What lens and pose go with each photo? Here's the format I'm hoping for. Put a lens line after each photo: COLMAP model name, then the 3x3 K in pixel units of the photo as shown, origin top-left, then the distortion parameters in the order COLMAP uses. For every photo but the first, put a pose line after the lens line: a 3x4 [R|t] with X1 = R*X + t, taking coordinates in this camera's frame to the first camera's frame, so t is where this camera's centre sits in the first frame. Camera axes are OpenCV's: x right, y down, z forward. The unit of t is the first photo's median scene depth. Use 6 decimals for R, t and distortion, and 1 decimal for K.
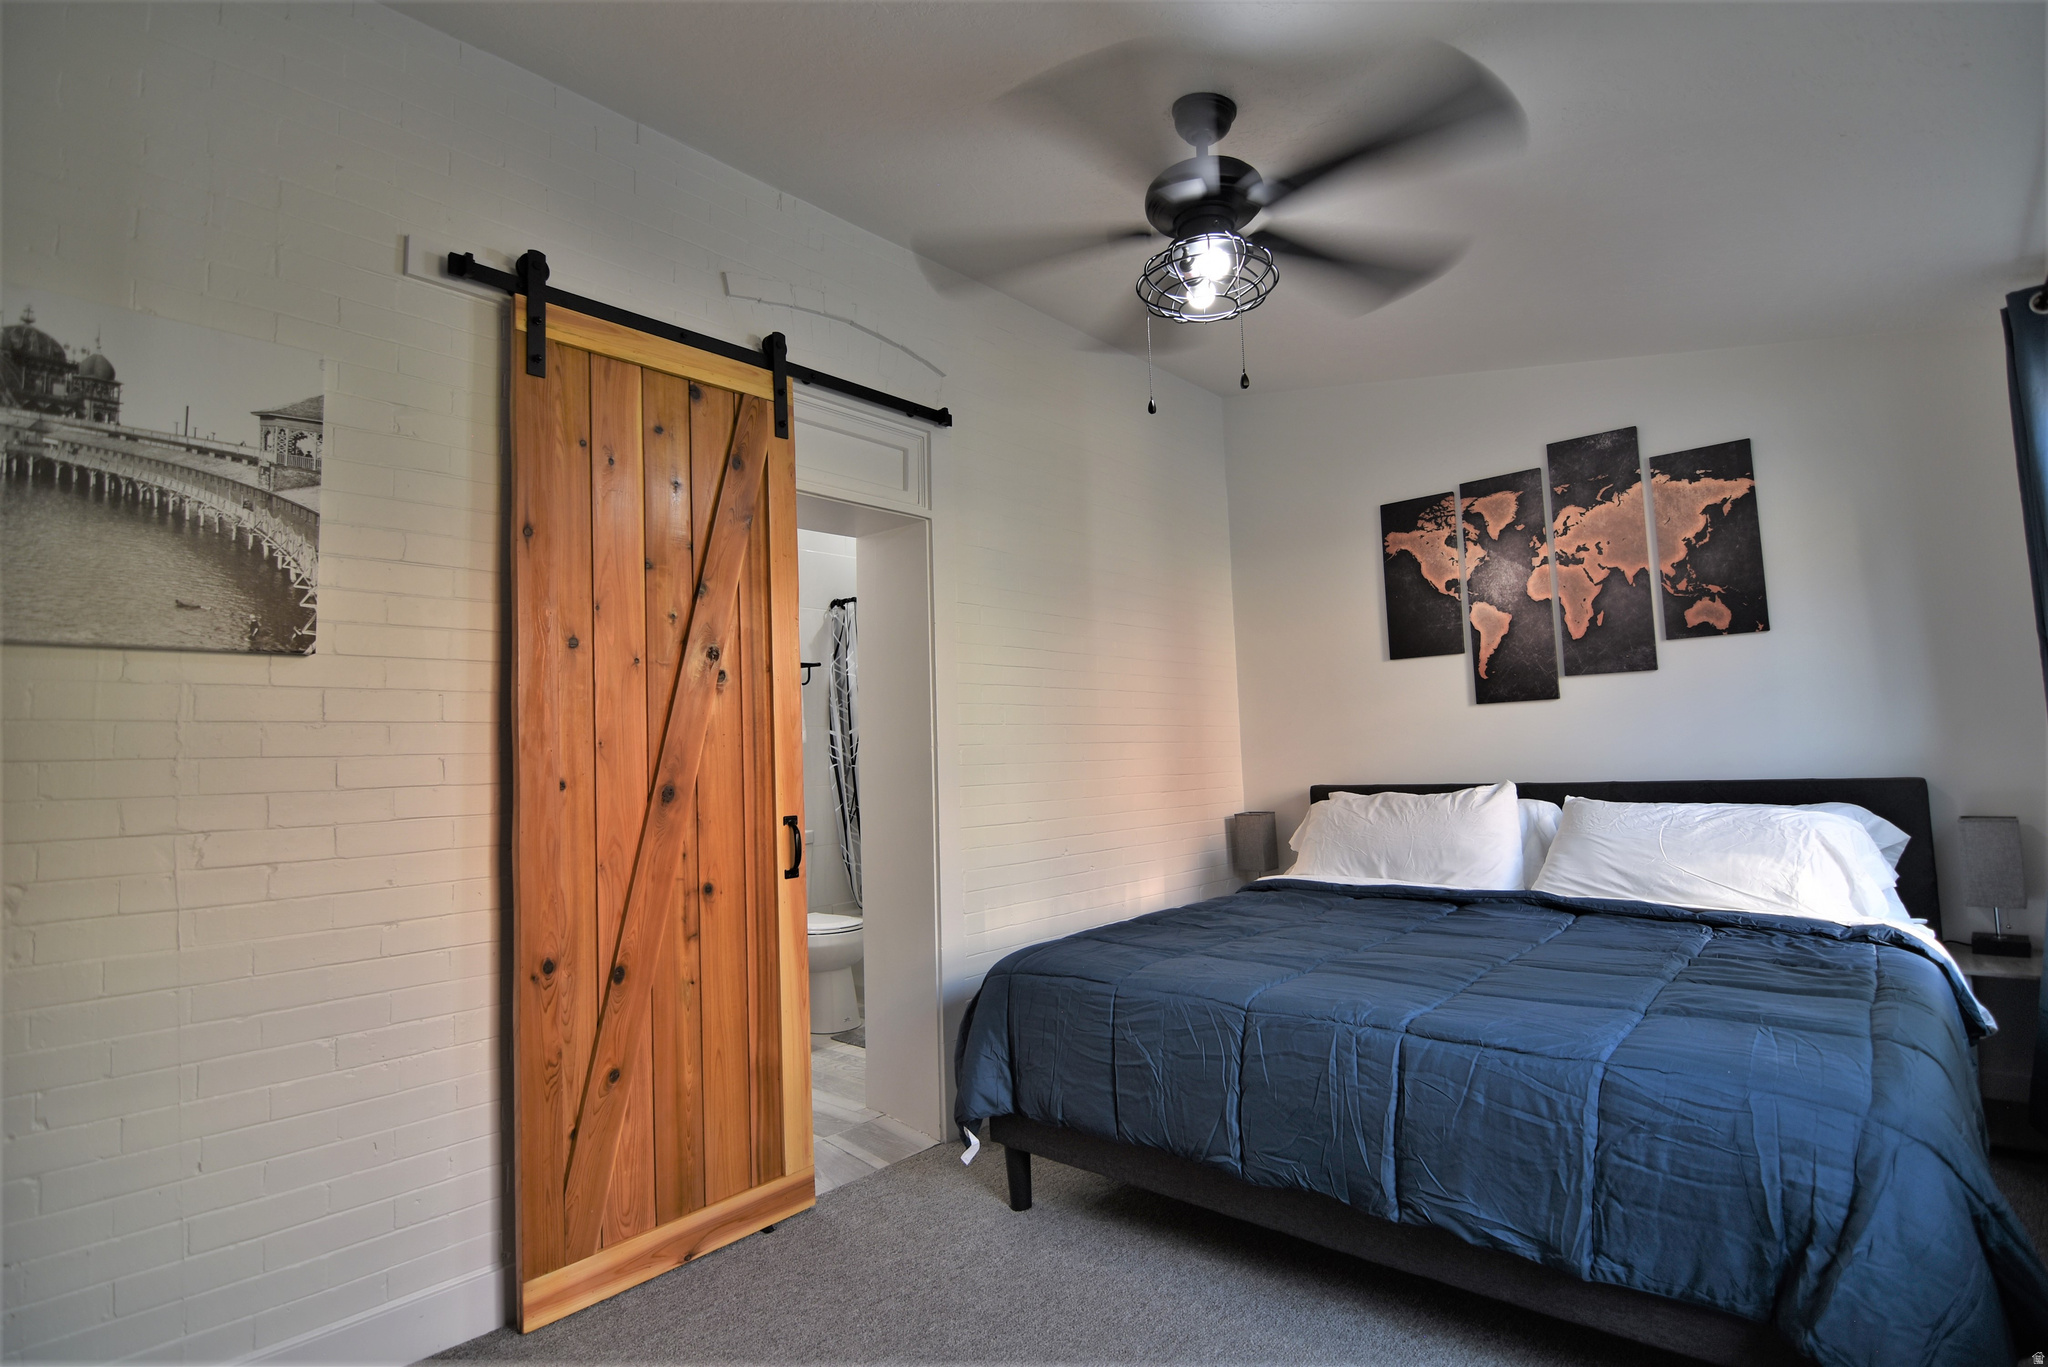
lens RADIAL K [[992.0, 0, 1026.8], [0, 992.0, 683.0], [0, 0, 1]] dist [-0.006678, -0.010677]
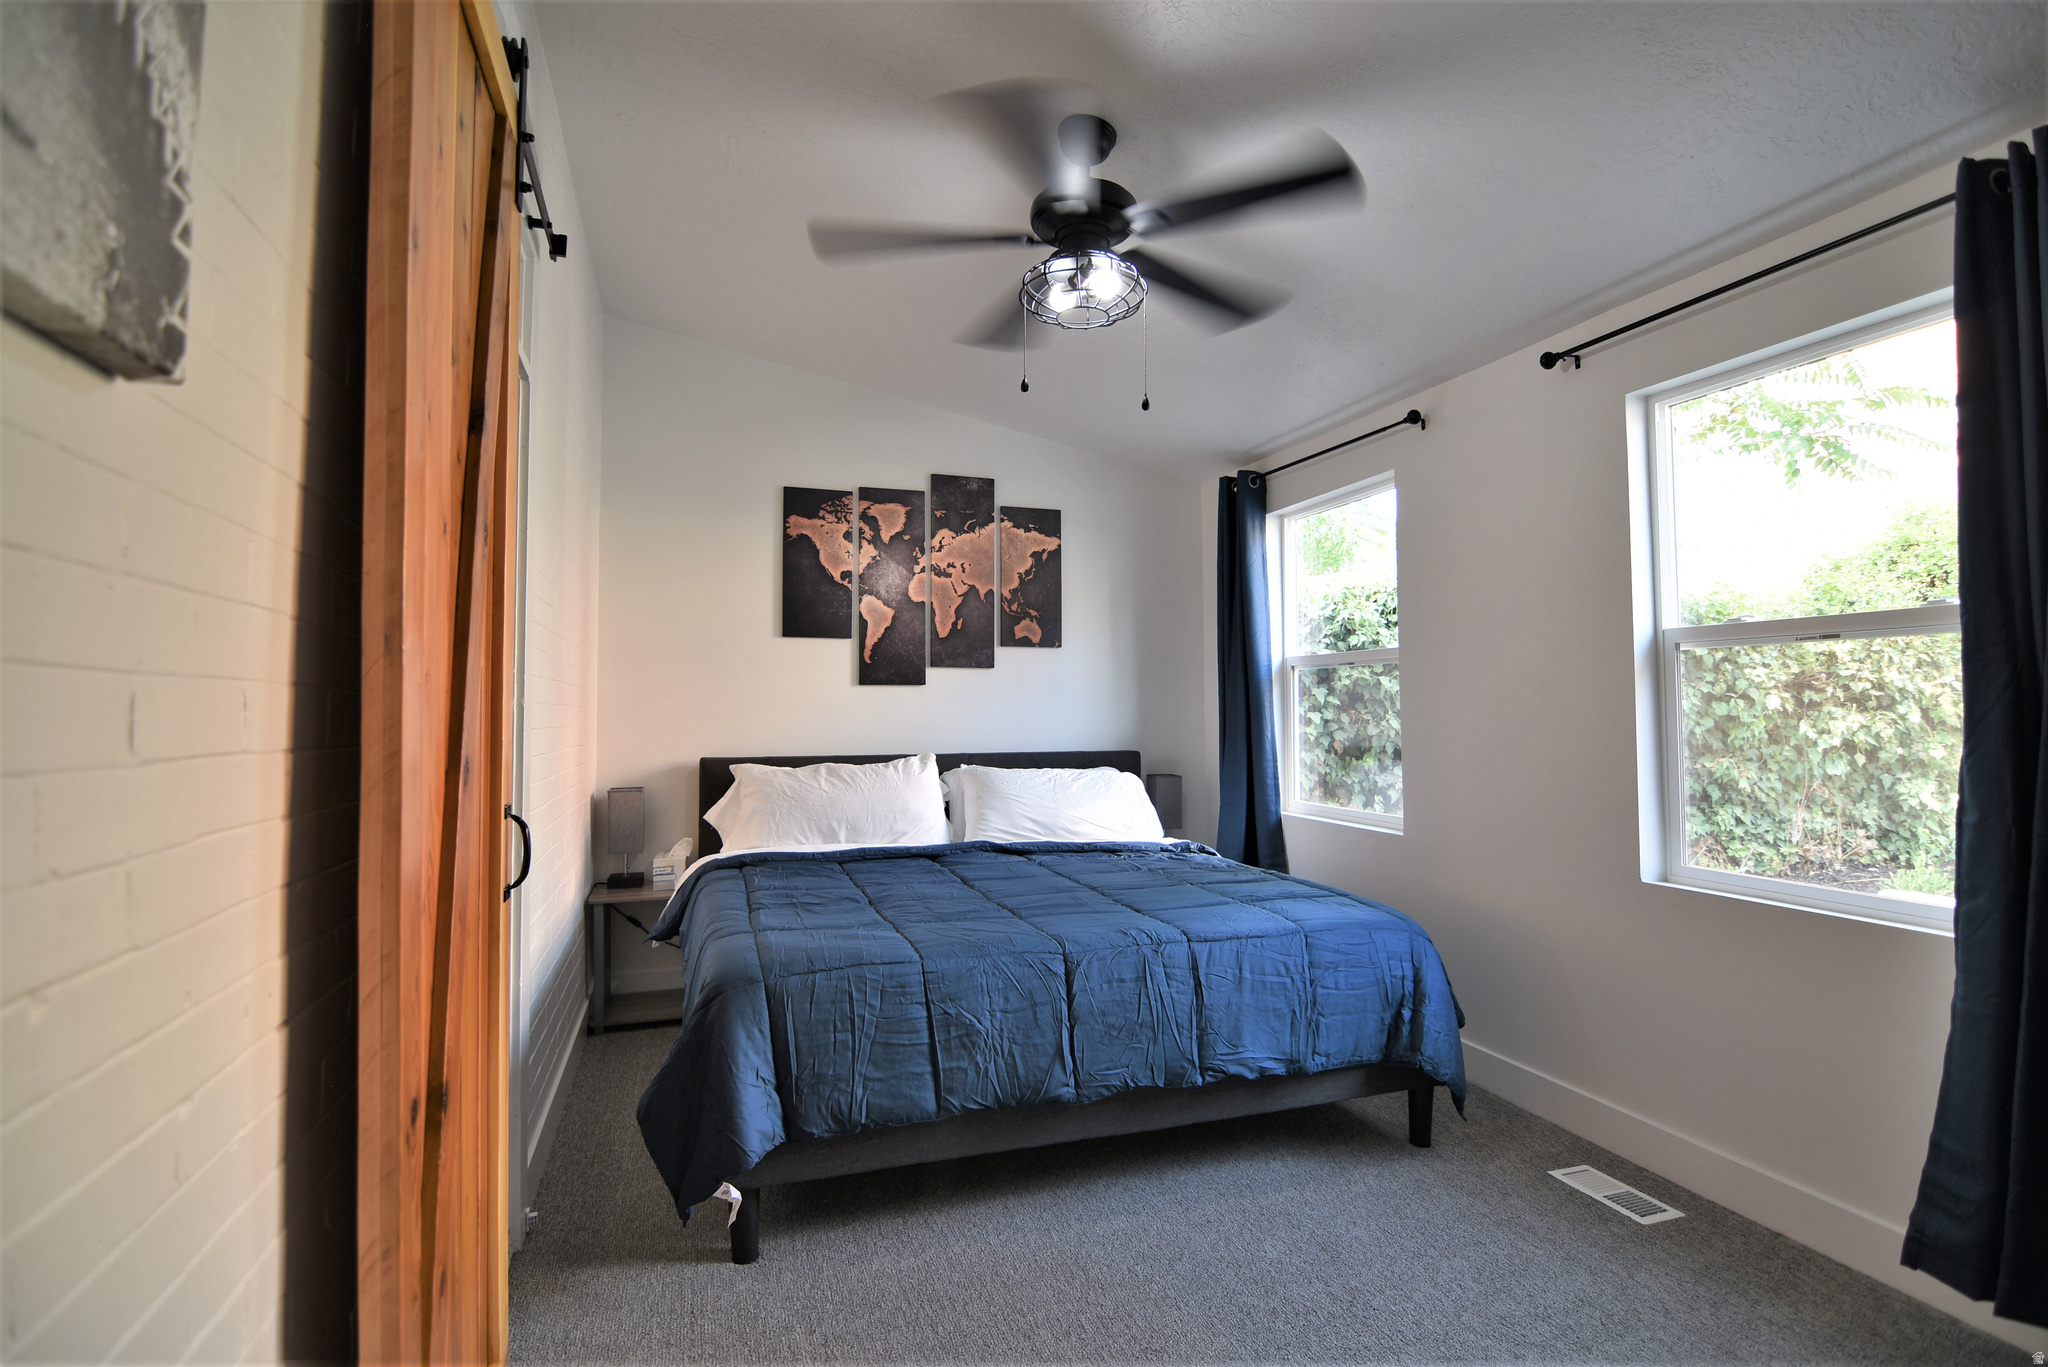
lens RADIAL K [[992.0, 0, 1036.2], [0, 992.0, 679.1], [0, 0, 1]] dist [-0.006678, -0.010677]
pose [[0.489324, 0.064996, 0.869677, -0.488177], [-0.082326, 0.996208, -0.028132, 0.034127], [-0.868208, -0.057832, 0.492820, 0.306726]]
